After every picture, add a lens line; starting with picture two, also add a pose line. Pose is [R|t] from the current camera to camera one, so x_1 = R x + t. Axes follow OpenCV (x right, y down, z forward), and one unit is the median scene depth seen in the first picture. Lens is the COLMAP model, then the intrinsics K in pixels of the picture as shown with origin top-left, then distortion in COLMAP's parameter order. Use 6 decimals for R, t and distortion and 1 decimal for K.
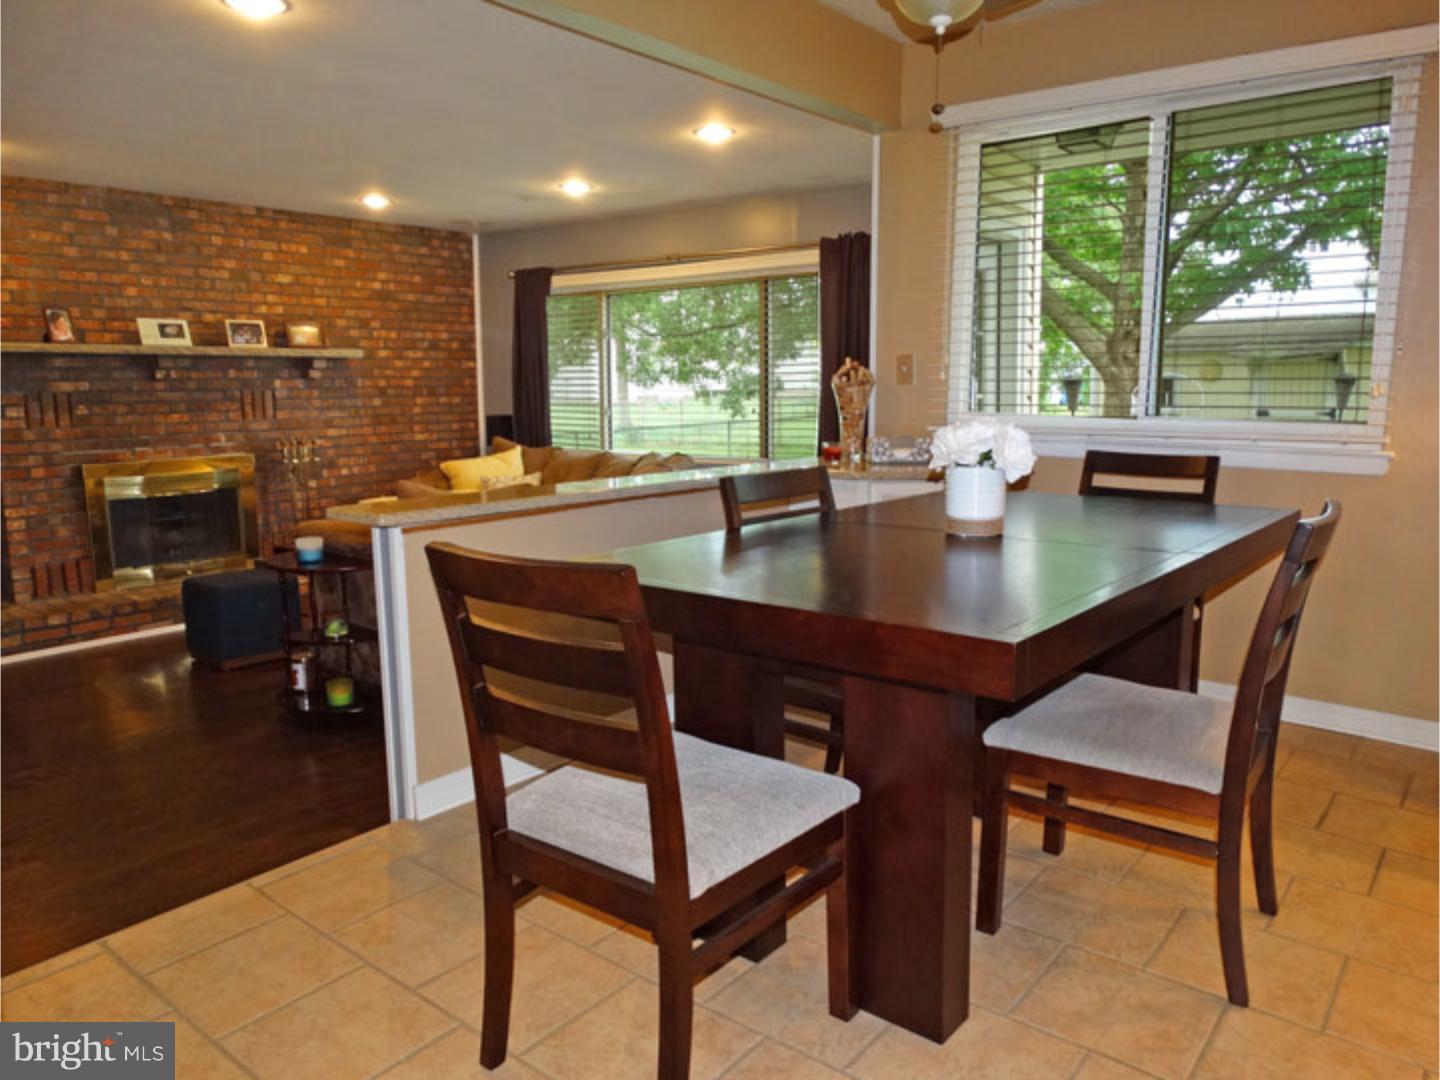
lens RADIAL K [[1012.1, 0, 723.0], [0, 1012.1, 534.6], [0, 0, 1]] dist [-0.002465, 0.005277]
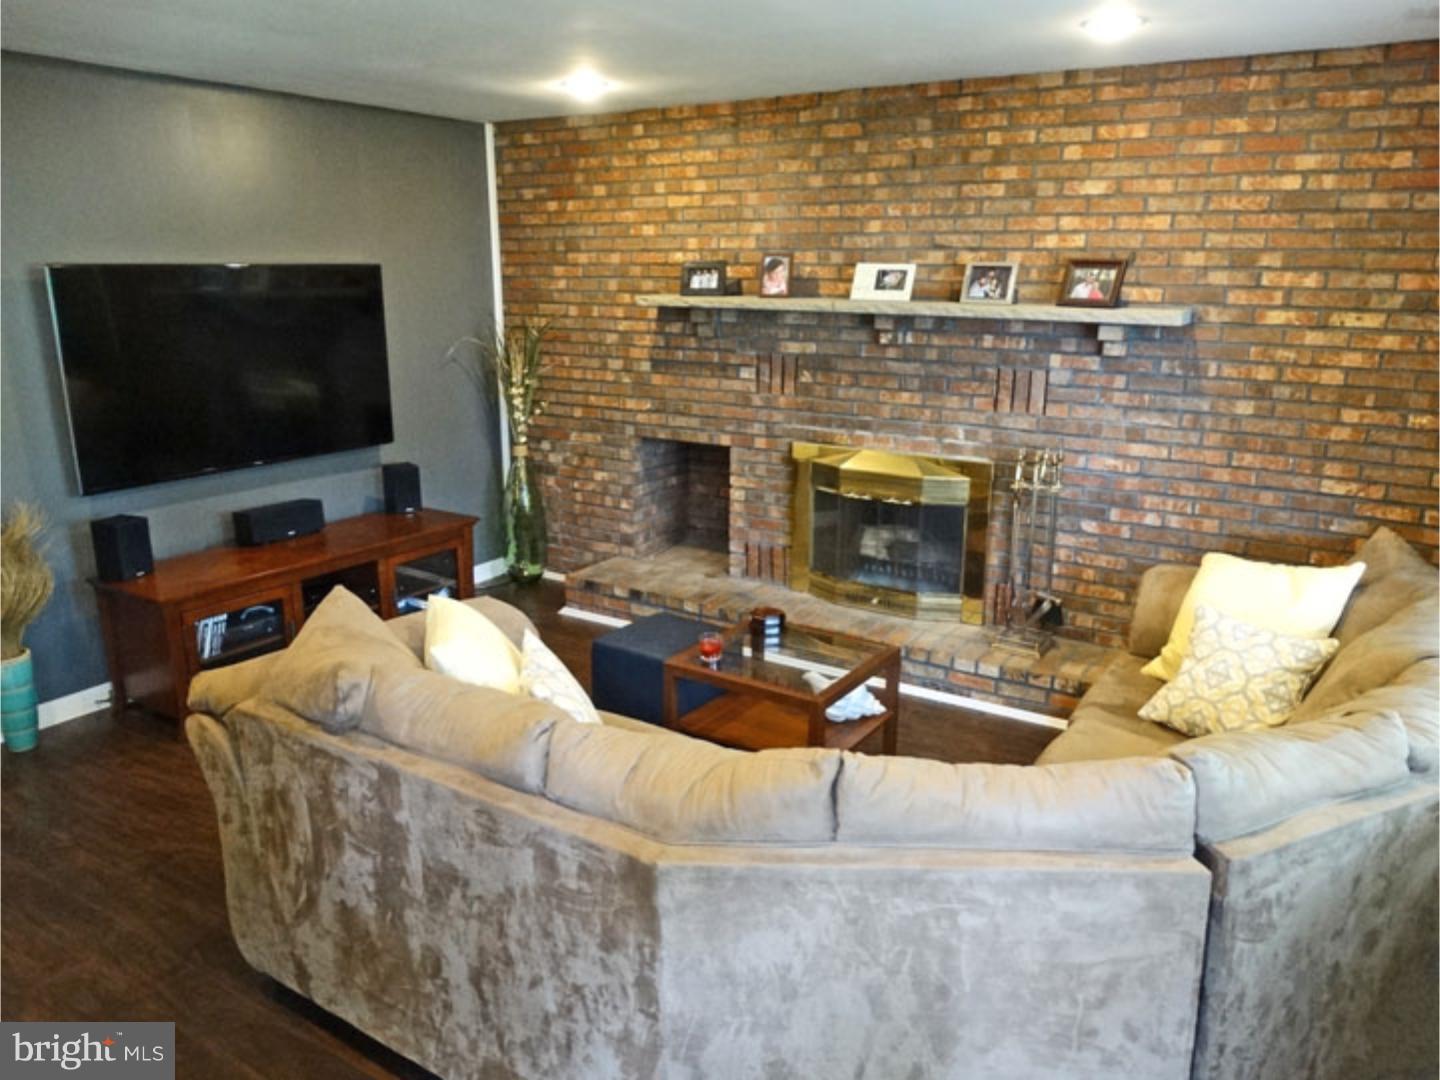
lens RADIAL K [[1033.0, 0, 728.5], [0, 1033.0, 542.6], [0, 0, 1]] dist [-0.018697, -0.001384]
pose [[0.113377, 0.267841, -0.956769, 0.184741], [-0.159624, 0.955379, 0.248537, -0.173948], [0.980646, 0.124545, 0.151072, 0.743220]]
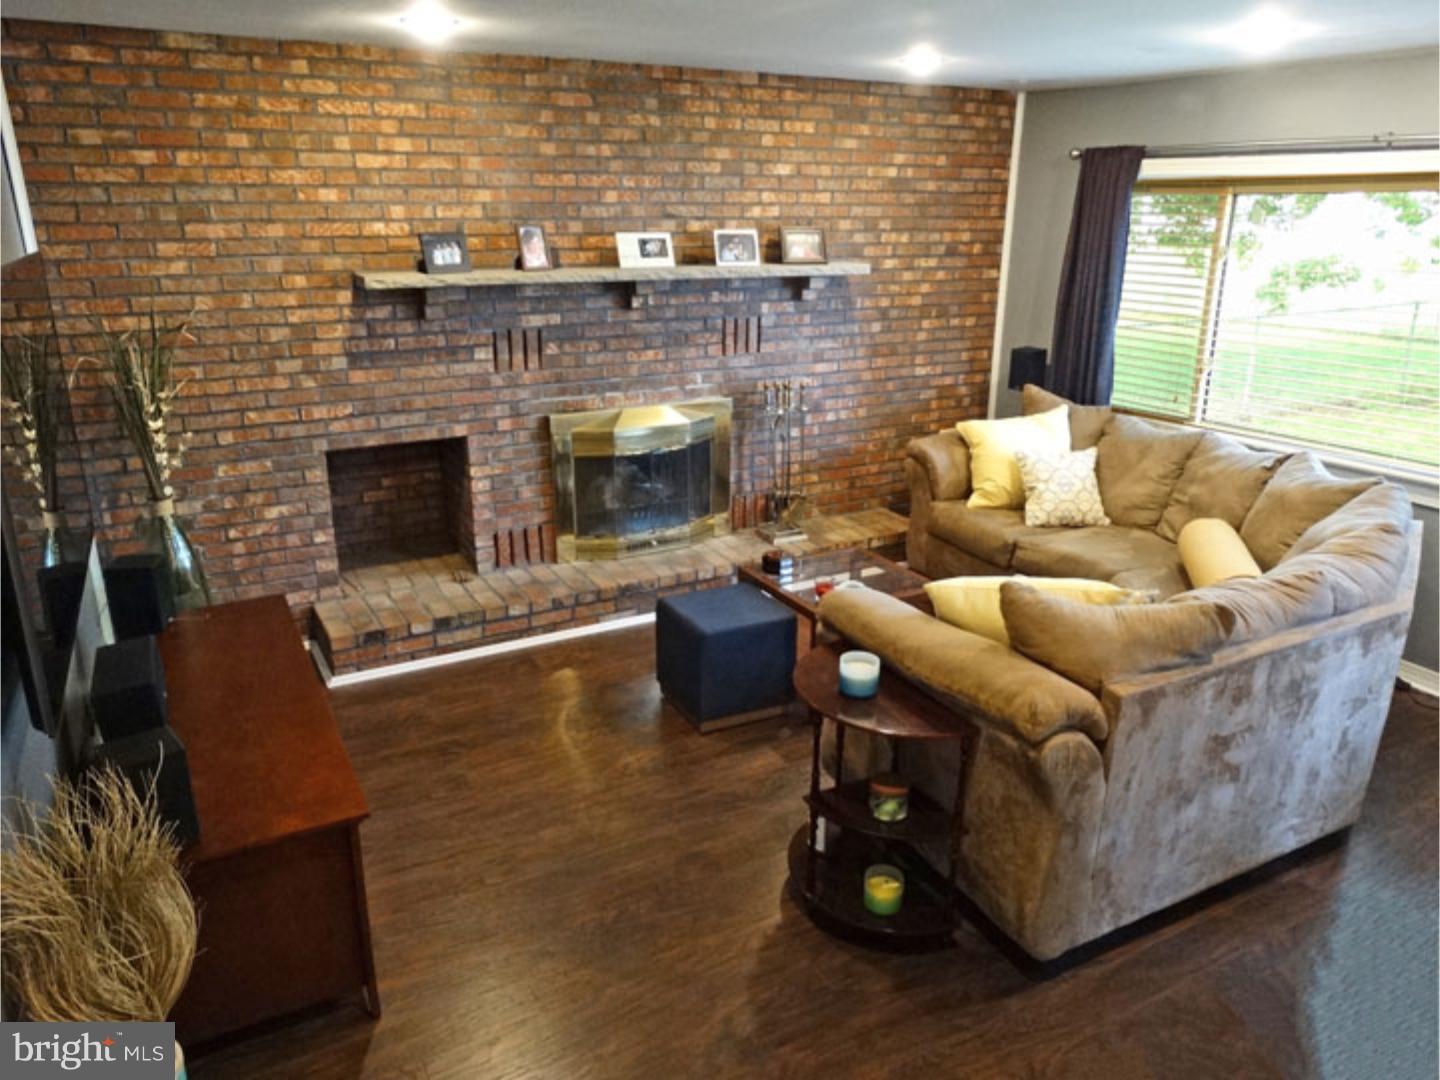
lens RADIAL K [[1012.1, 0, 723.0], [0, 1012.1, 534.6], [0, 0, 1]] dist [-0.002465, 0.005277]
pose [[0.925273, 0.126851, -0.357460, -0.171659], [-0.068433, 0.982784, 0.171620, -0.112536], [0.373076, -0.134333, 0.918024, 0.247704]]
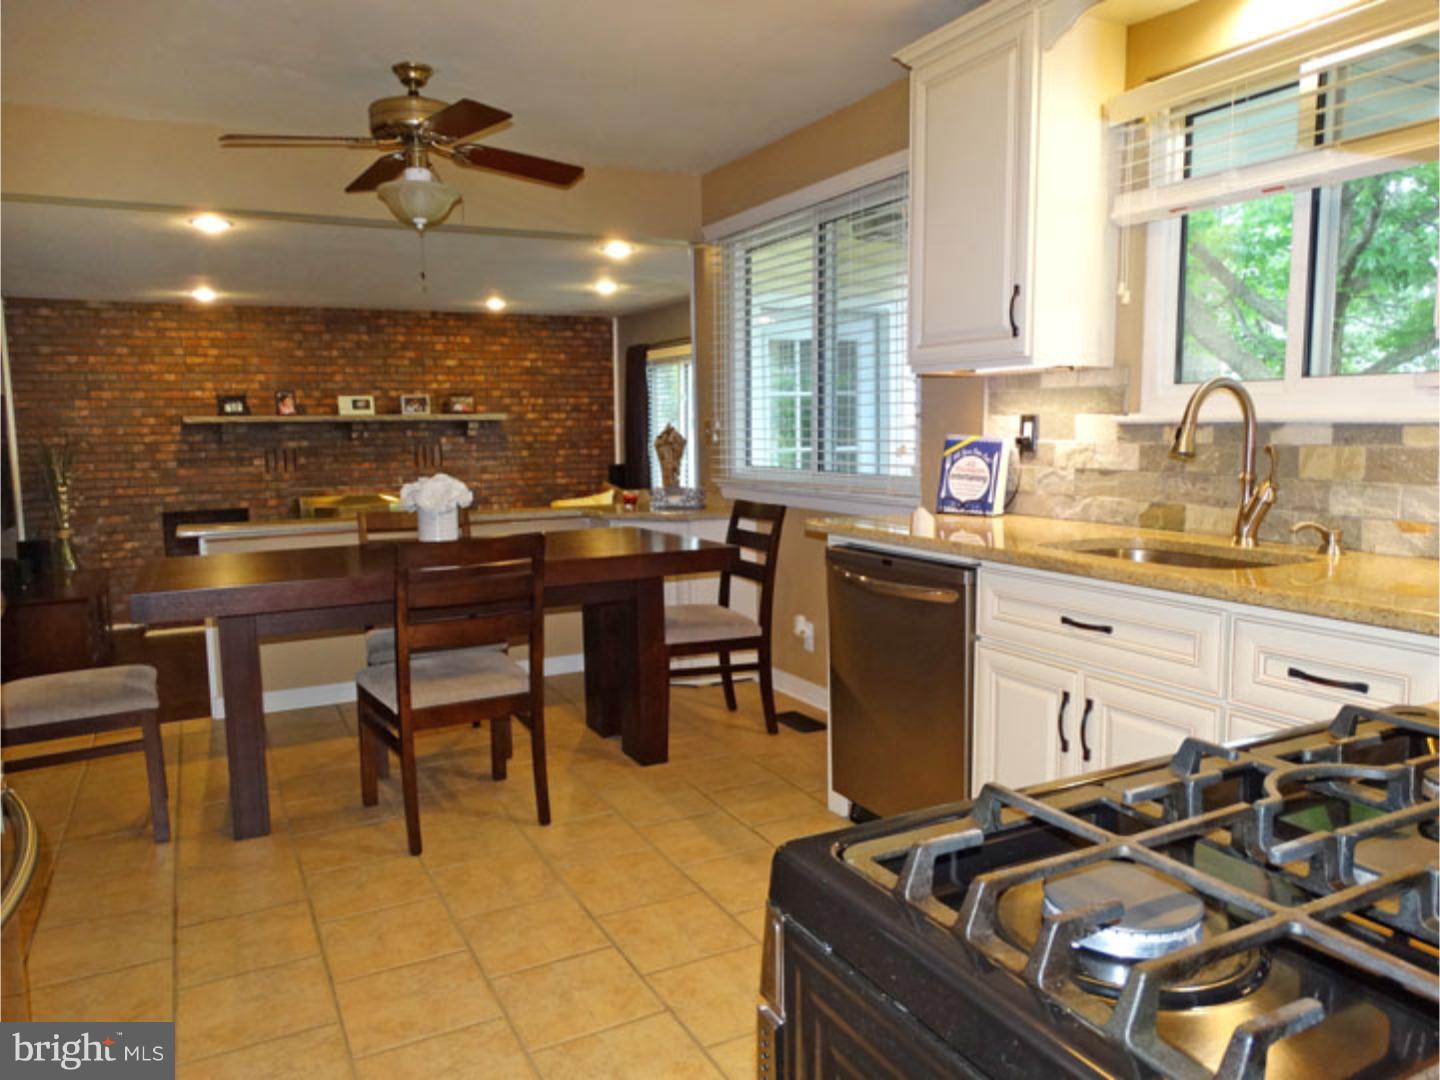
lens RADIAL K [[1008.6, 0, 721.7], [0, 1008.6, 533.4], [0, 0, 1]] dist [0.005280, -0.000661]
pose [[0.913360, 0.033067, -0.405809, 0.459421], [-0.050901, 0.998151, -0.033231, -0.000249], [0.403959, 0.051008, 0.913354, -0.069955]]
